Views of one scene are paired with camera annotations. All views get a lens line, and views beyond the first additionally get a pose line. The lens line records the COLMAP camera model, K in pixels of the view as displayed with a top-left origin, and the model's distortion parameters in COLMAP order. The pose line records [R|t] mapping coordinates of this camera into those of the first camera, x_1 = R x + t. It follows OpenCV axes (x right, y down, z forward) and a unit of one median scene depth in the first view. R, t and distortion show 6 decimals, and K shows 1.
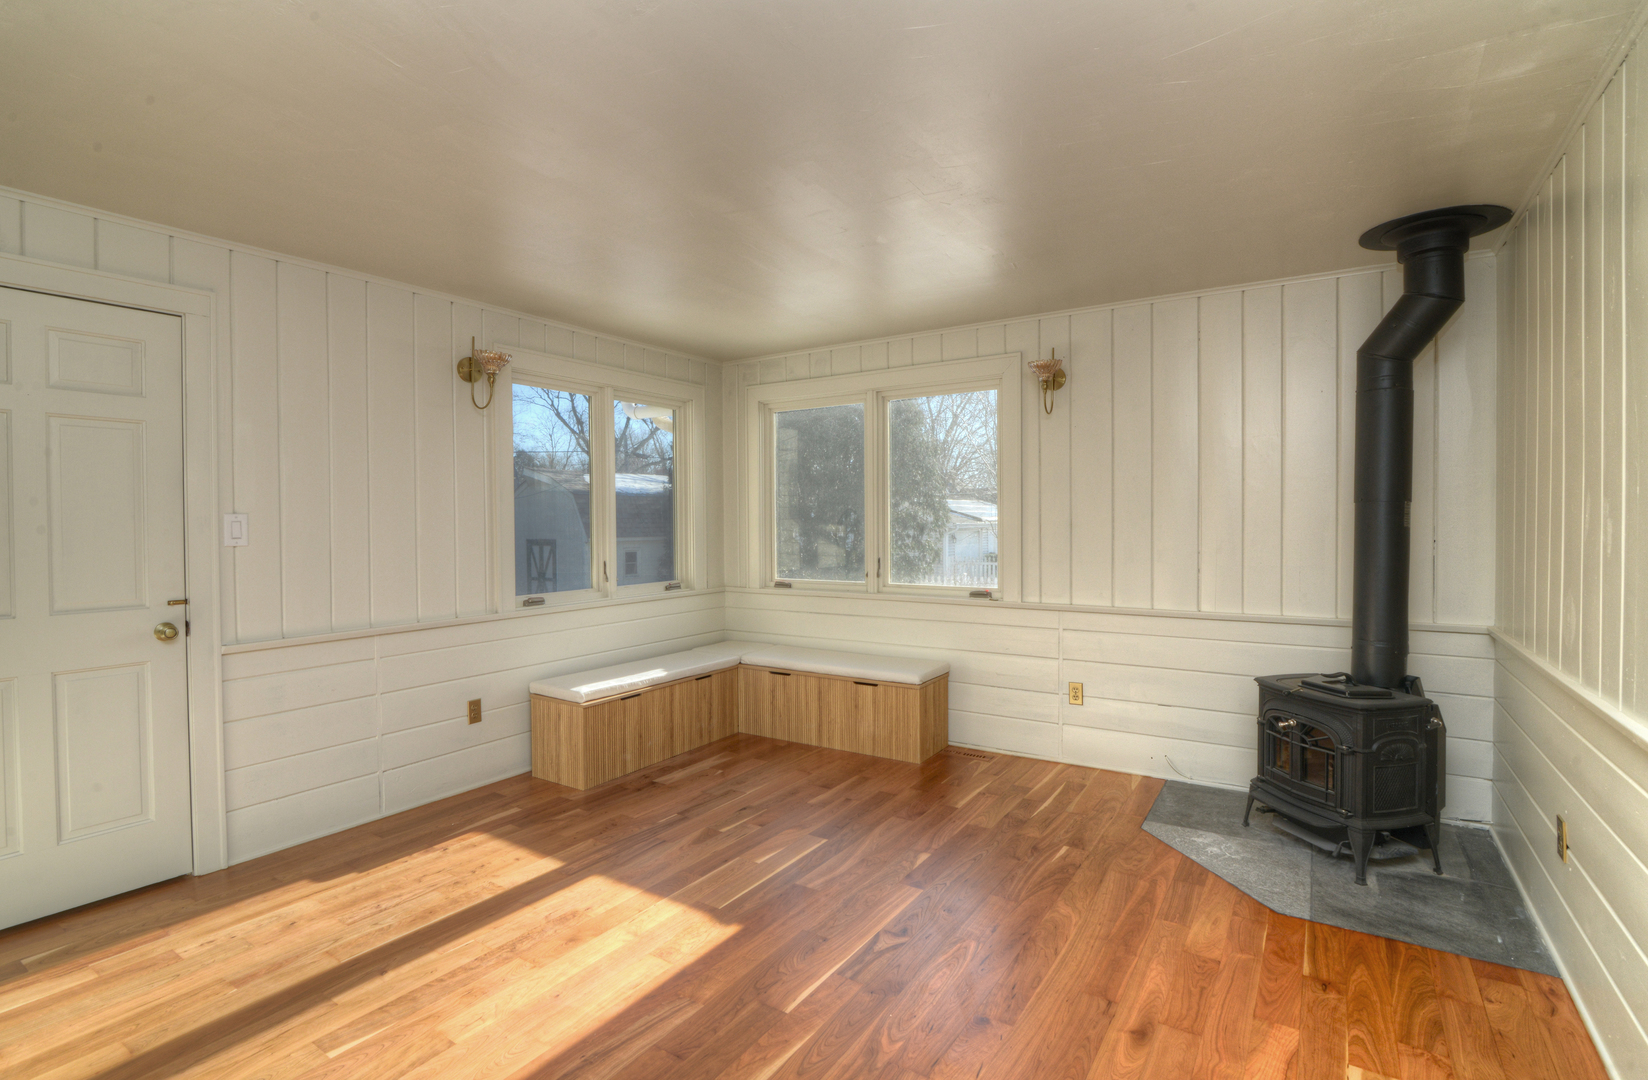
lens RADIAL K [[784.6, 0, 824.0], [0, 784.6, 540.0], [0, 0, 1]] dist [-0.021378, 0.000279]
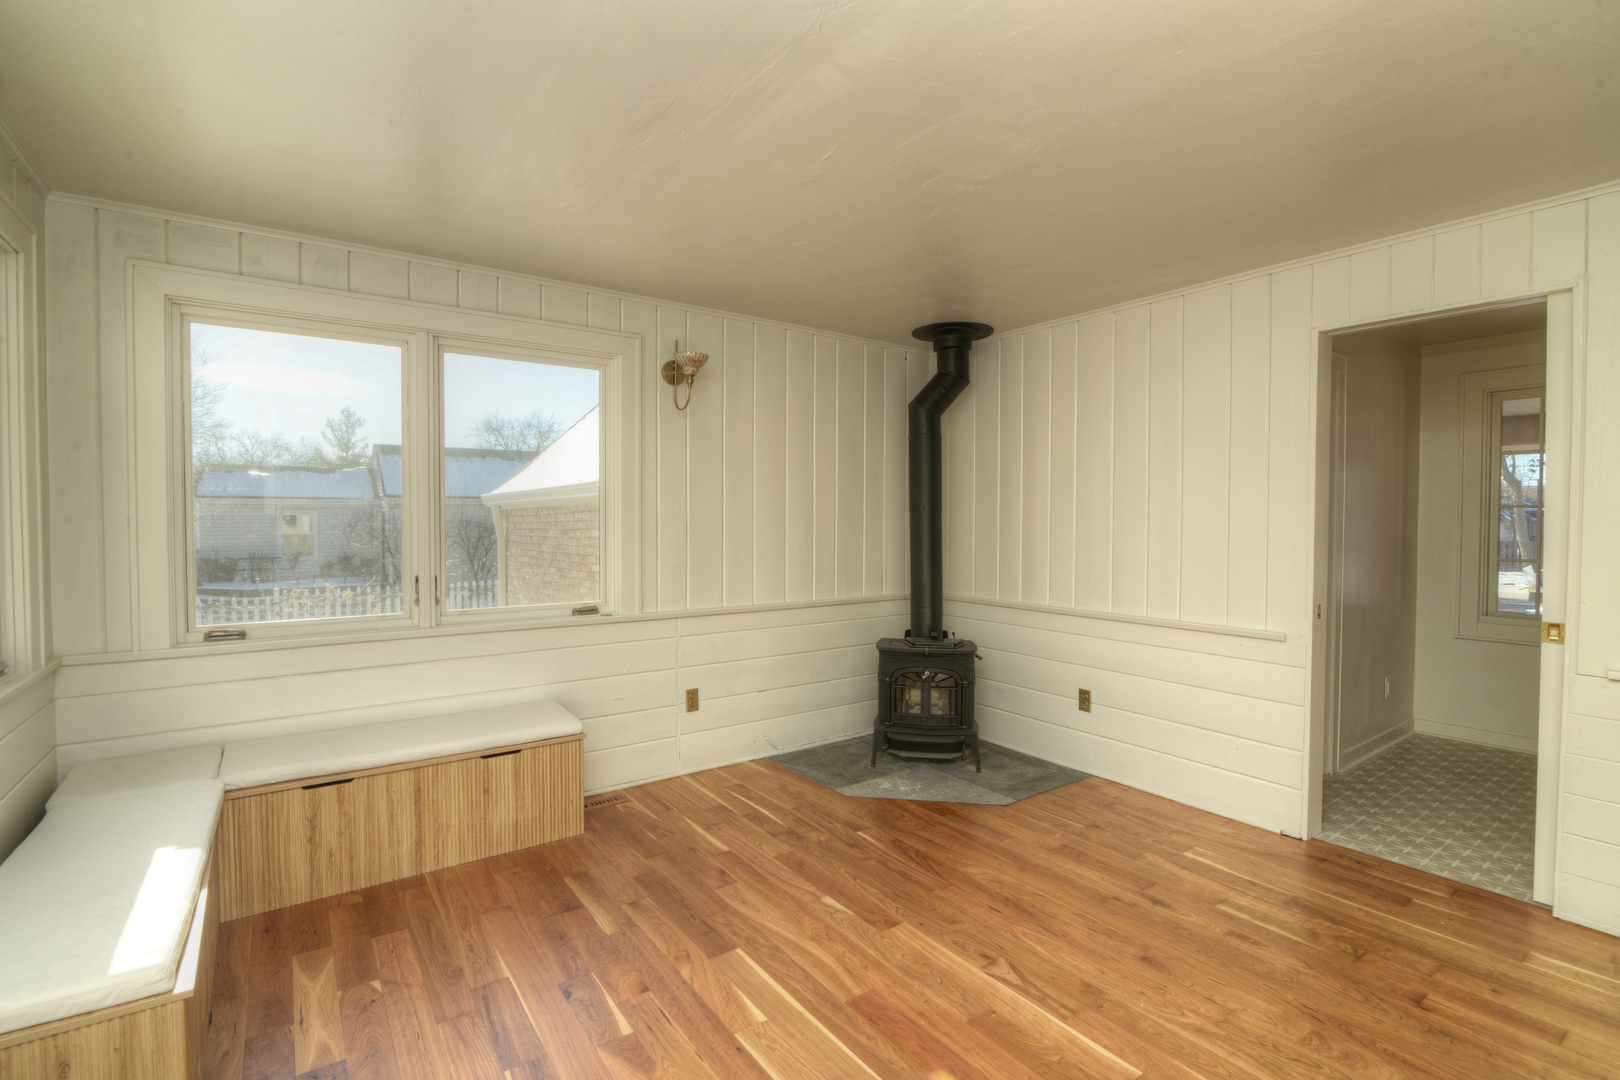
lens RADIAL K [[739.4, 0, 810.0], [0, 739.4, 540.0], [0, 0, 1]] dist [-0.017081, 0.000720]
pose [[0.365920, -0.018919, 0.930454, -0.538379], [0.017492, 0.999757, 0.013449, -0.015896], [-0.930482, 0.011354, 0.366161, 0.581774]]
